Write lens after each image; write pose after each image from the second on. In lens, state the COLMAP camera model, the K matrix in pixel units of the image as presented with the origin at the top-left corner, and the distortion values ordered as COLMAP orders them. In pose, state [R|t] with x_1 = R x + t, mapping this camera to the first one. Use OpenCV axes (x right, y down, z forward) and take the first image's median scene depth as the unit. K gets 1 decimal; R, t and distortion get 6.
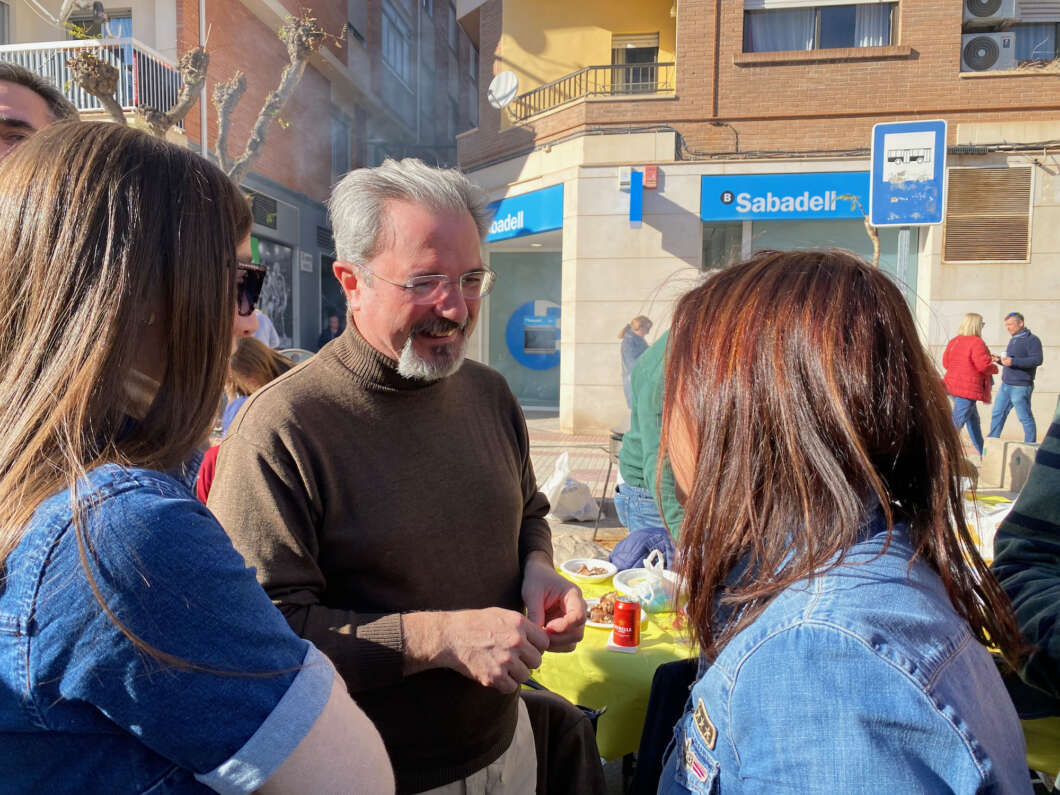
lens RADIAL K [[816.0, 0, 530.7], [0, 816.0, 412.3], [0, 0, 1]] dist [0.007701, -0.007093]
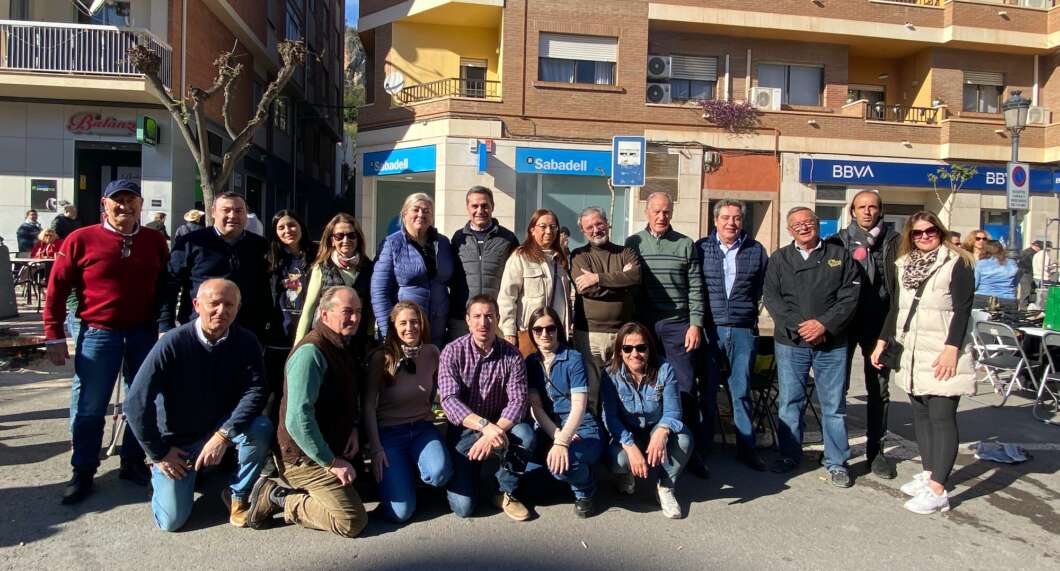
lens RADIAL K [[591.3, 0, 537.5], [0, 591.3, 272.6], [0, 0, 1]] dist [0.057967, -0.054912]
pose [[0.949273, -0.001540, 0.314449, -0.153663], [0.011618, 0.999477, -0.030177, 0.022436], [-0.314238, 0.032300, 0.948795, -0.228901]]
